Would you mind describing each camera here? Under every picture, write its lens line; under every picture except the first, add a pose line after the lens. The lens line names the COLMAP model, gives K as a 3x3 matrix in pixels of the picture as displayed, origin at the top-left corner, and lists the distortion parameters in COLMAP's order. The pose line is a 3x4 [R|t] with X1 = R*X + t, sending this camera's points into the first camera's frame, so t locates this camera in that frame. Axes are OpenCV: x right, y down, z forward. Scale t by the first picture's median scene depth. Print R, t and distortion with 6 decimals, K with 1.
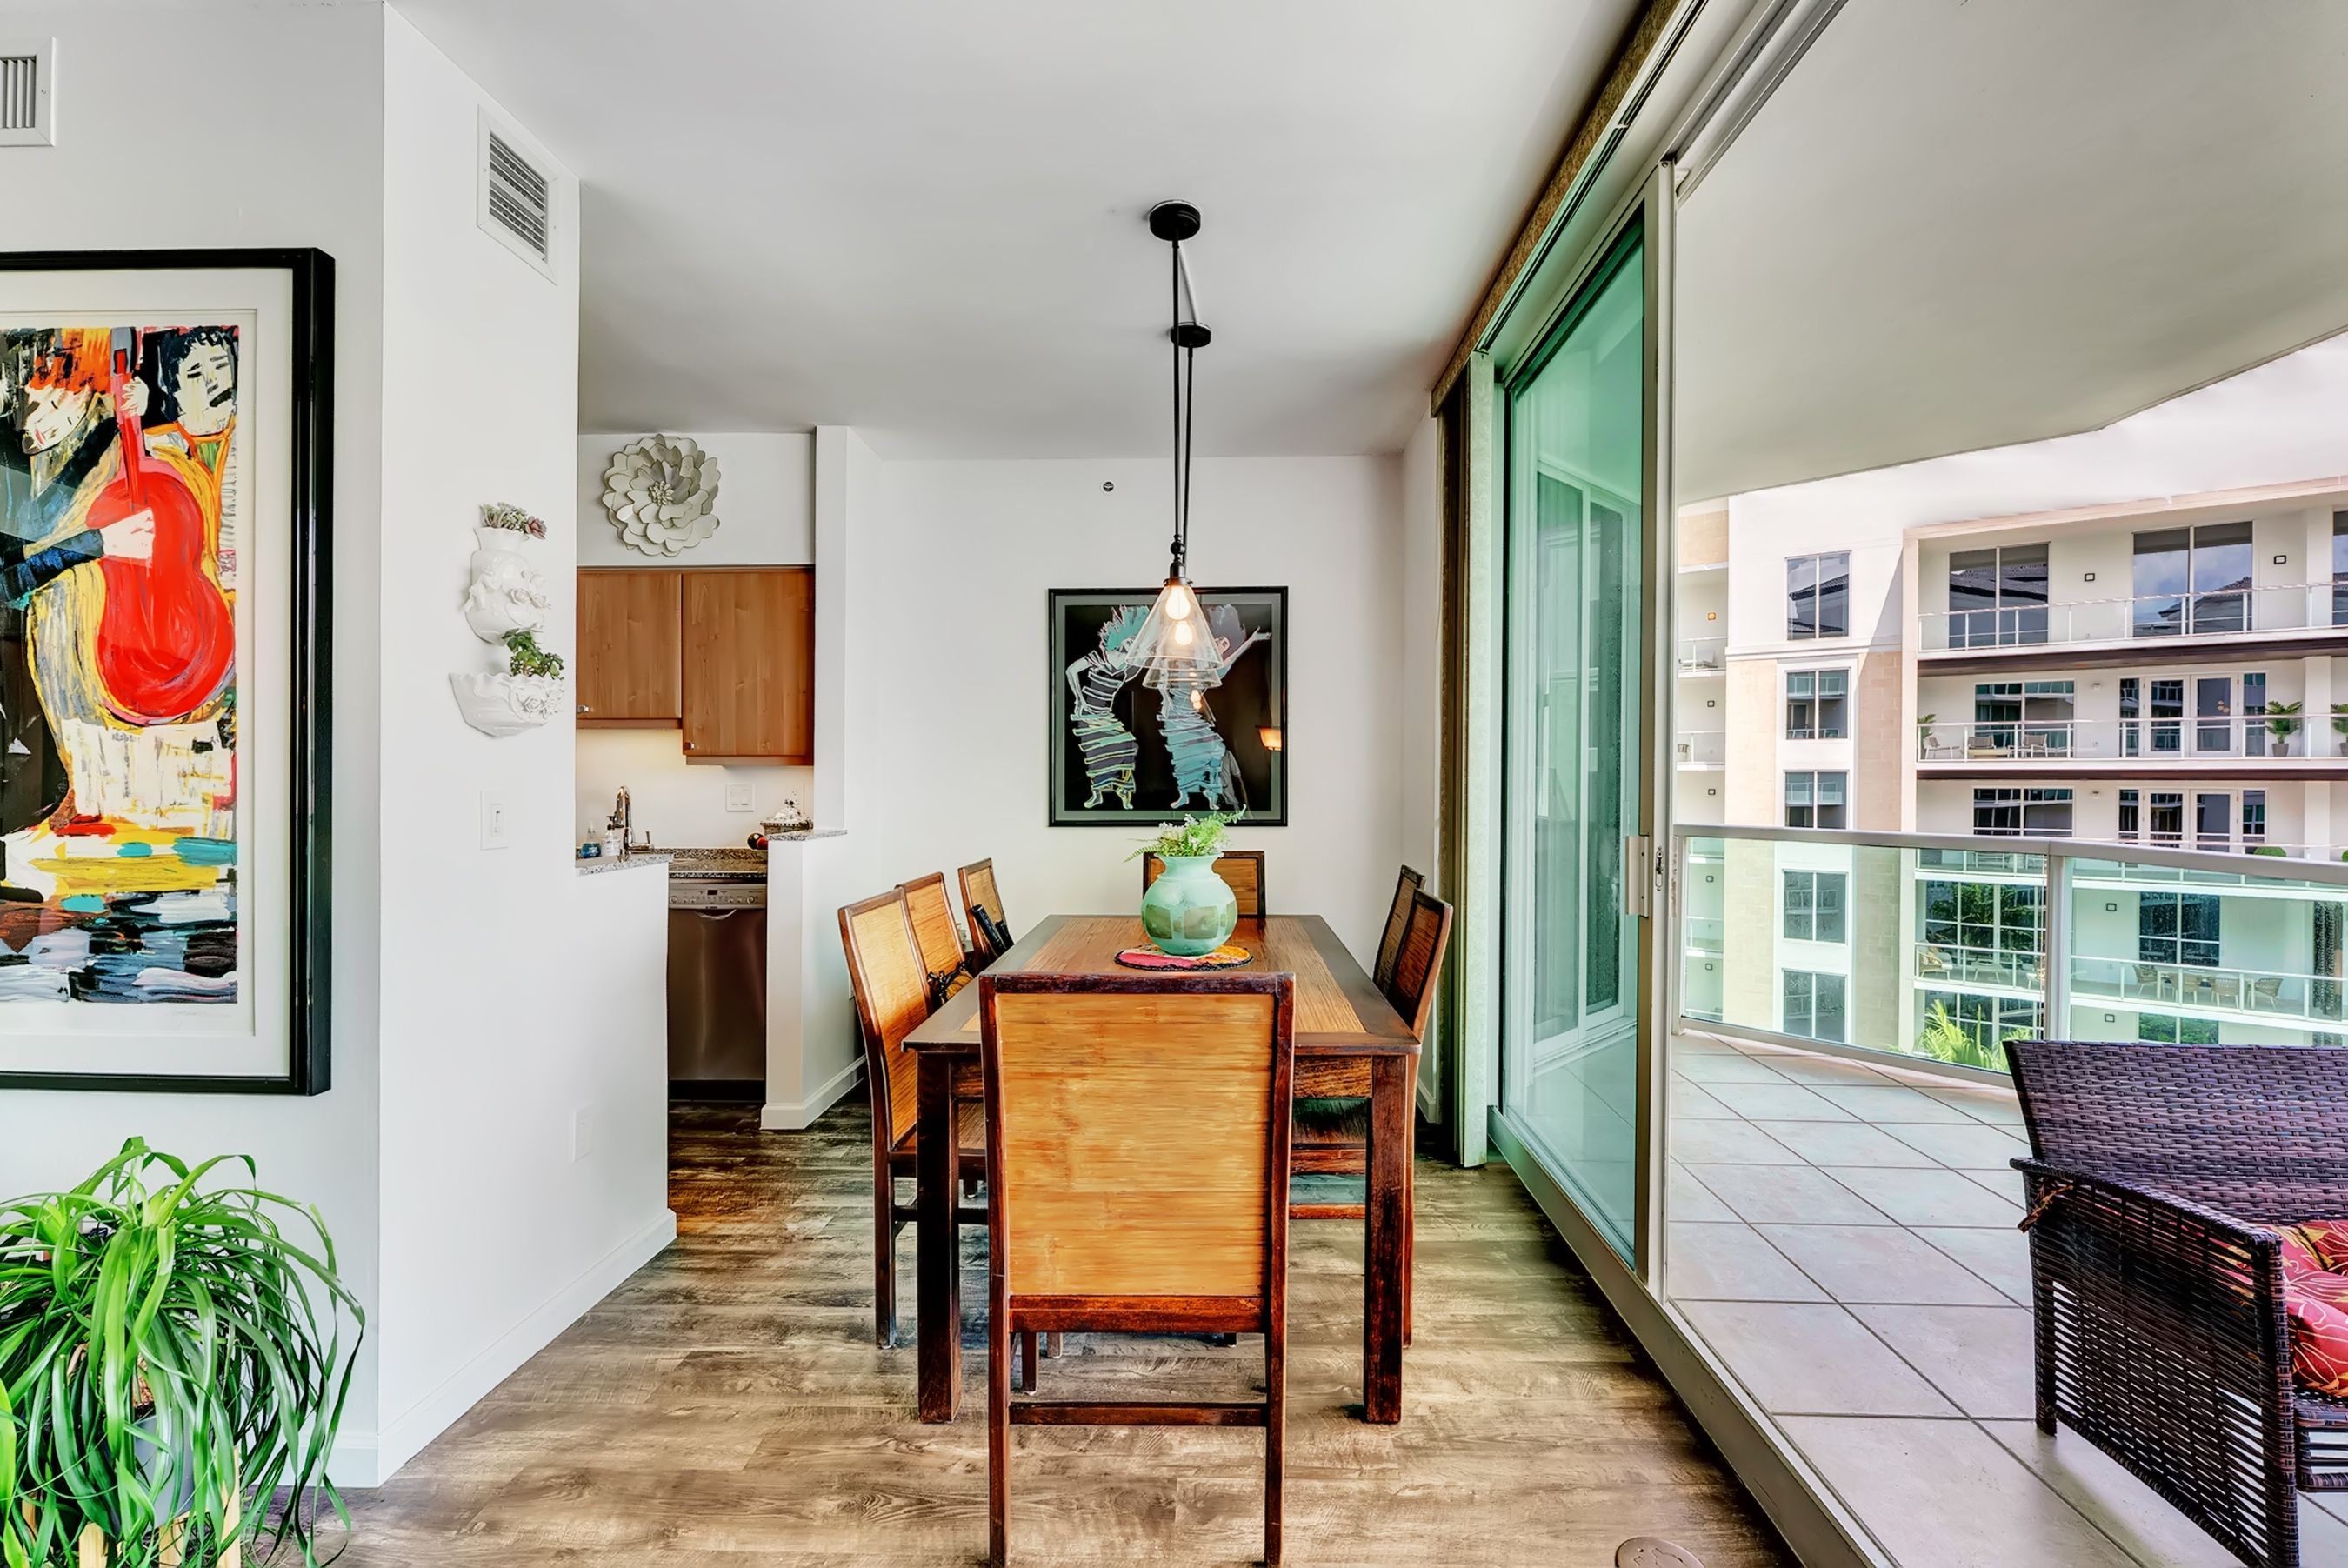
lens RADIAL K [[1031.0, 0, 1174.0], [0, 1031.0, 784.0], [0, 0, 1]] dist [0.000818, 0.000033]
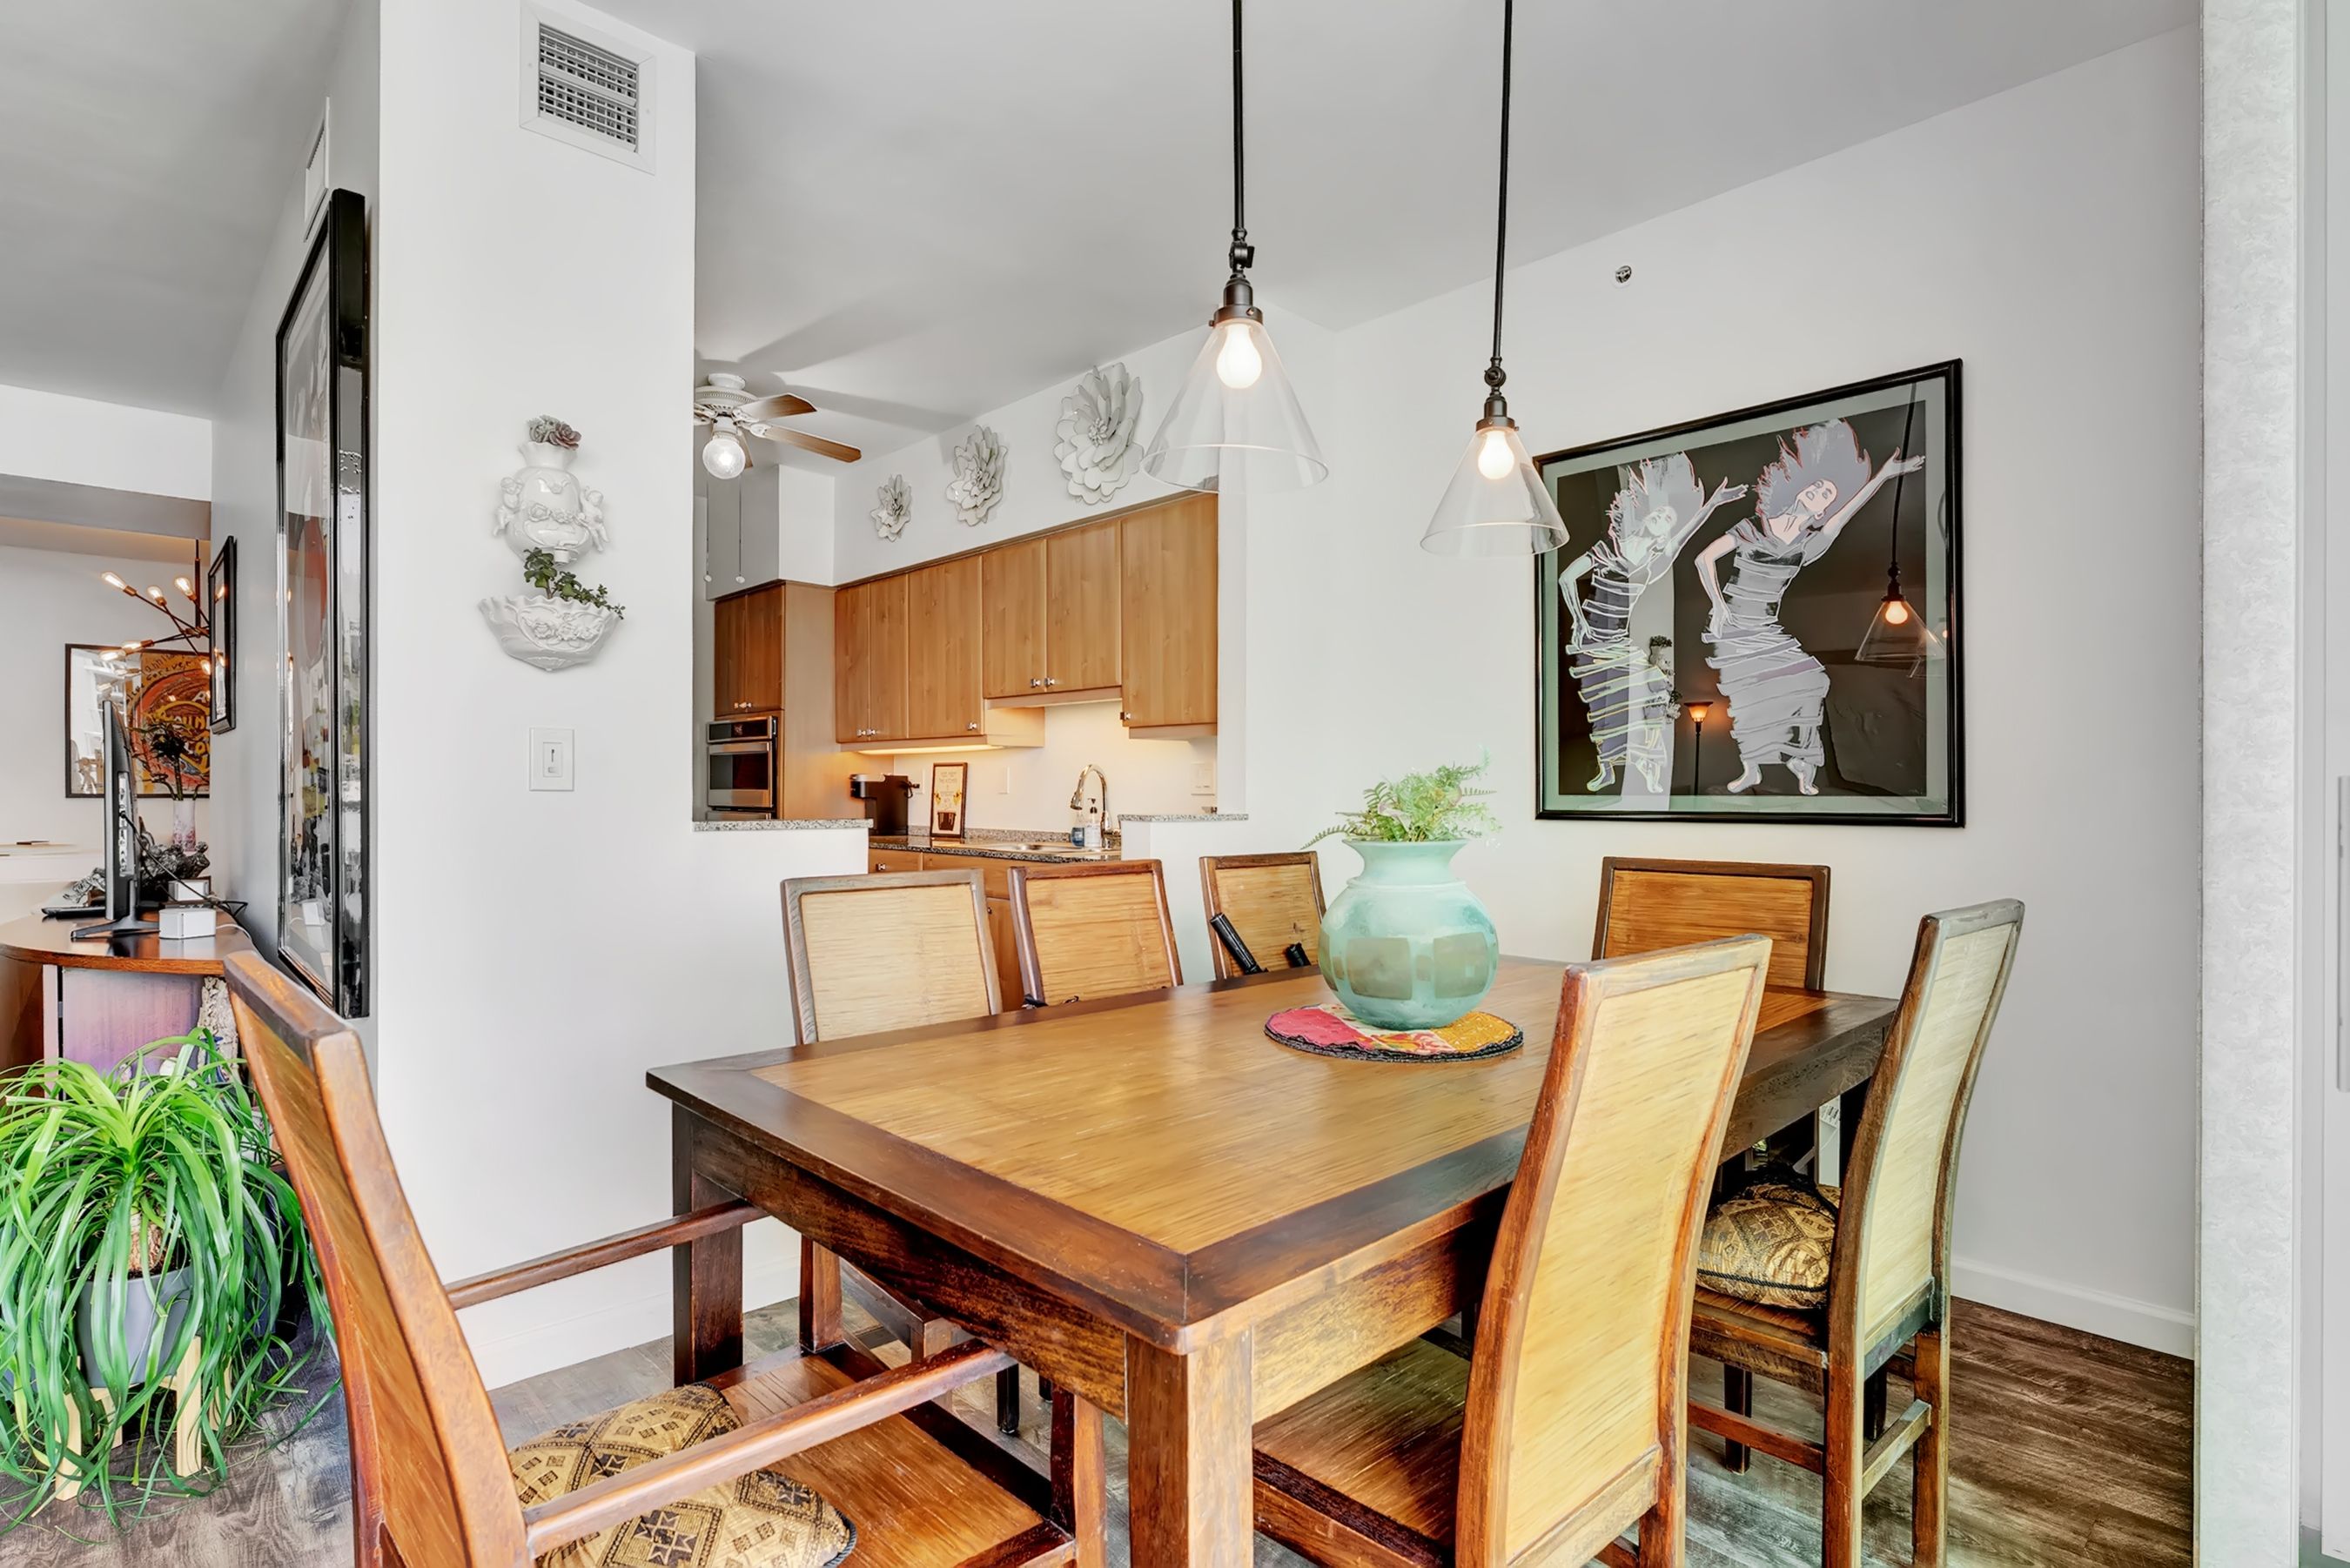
lens RADIAL K [[1153.0, 0, 1175.0], [0, 1153.0, 784.0], [0, 0, 1]] dist [-0.001442, 0.000026]
pose [[0.712714, -0.000907, -0.701454, 0.230969], [-0.012469, 0.999825, -0.013961, 0.032094], [0.701344, 0.018697, 0.712578, 0.319910]]
